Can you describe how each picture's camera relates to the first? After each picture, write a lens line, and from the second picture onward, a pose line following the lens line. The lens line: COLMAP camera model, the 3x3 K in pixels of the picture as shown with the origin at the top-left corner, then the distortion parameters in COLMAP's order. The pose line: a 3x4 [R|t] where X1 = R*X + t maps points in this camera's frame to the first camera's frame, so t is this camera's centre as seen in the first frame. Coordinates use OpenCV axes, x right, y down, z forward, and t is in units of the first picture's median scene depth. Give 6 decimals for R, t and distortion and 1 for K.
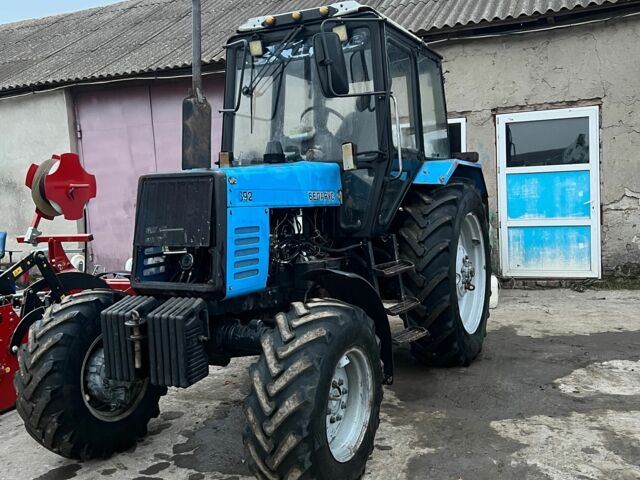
lens RADIAL K [[655.9, 0, 320.0], [0, 655.9, 240.0], [0, 0, 1]] dist [0.013973, -0.003321]
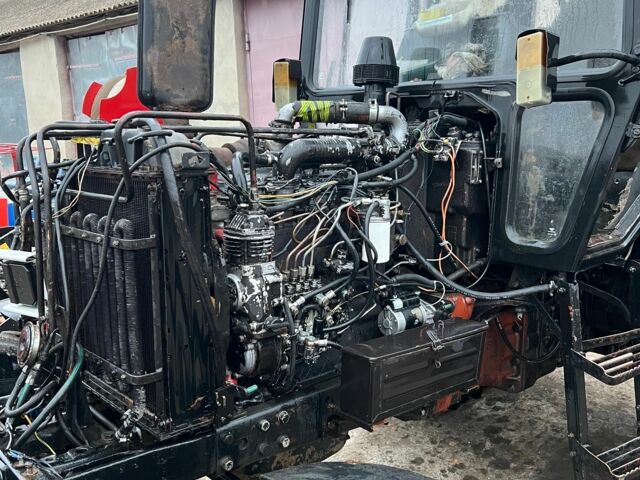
lens RADIAL K [[655.9, 0, 320.0], [0, 655.9, 240.0], [0, 0, 1]] dist [0.013973, -0.003321]
pose [[0.929541, 0.094366, -0.356439, 0.073240], [-0.051943, 0.990569, 0.126788, -0.068147], [0.365042, -0.099340, 0.925676, 0.573270]]
